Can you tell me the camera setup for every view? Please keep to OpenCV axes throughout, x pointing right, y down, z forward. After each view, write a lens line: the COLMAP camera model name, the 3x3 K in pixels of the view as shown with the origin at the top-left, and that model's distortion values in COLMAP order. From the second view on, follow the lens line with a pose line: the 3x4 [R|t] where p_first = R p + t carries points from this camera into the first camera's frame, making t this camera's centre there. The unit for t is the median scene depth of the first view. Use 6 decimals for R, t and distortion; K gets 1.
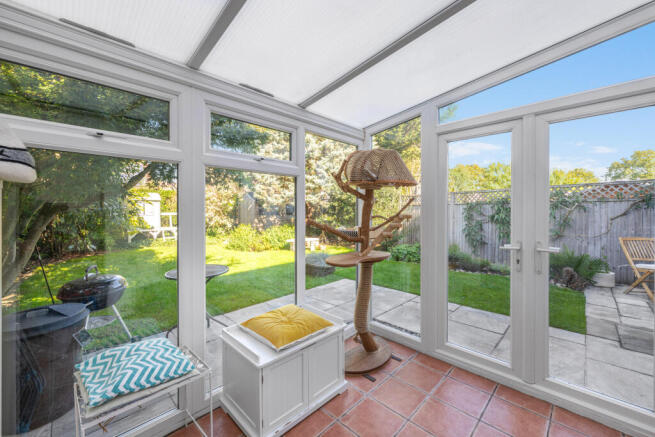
lens RADIAL K [[262.1, 0, 327.5], [0, 262.1, 218.5], [0, 0, 1]] dist [-0.000589, -0.000078]
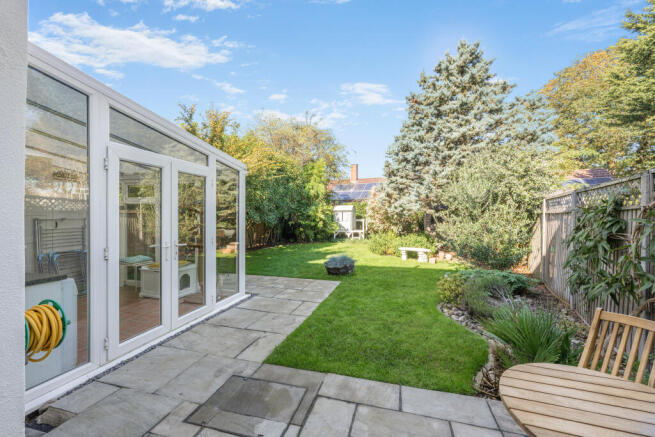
lens RADIAL K [[262.1, 0, 327.5], [0, 262.1, 218.5], [0, 0, 1]] dist [-0.000589, -0.000078]
pose [[0.478976, 0.011675, -0.877751, 1.002025], [-0.035882, 0.999336, -0.006288, -0.025679], [0.877095, 0.034507, 0.479077, 0.404551]]
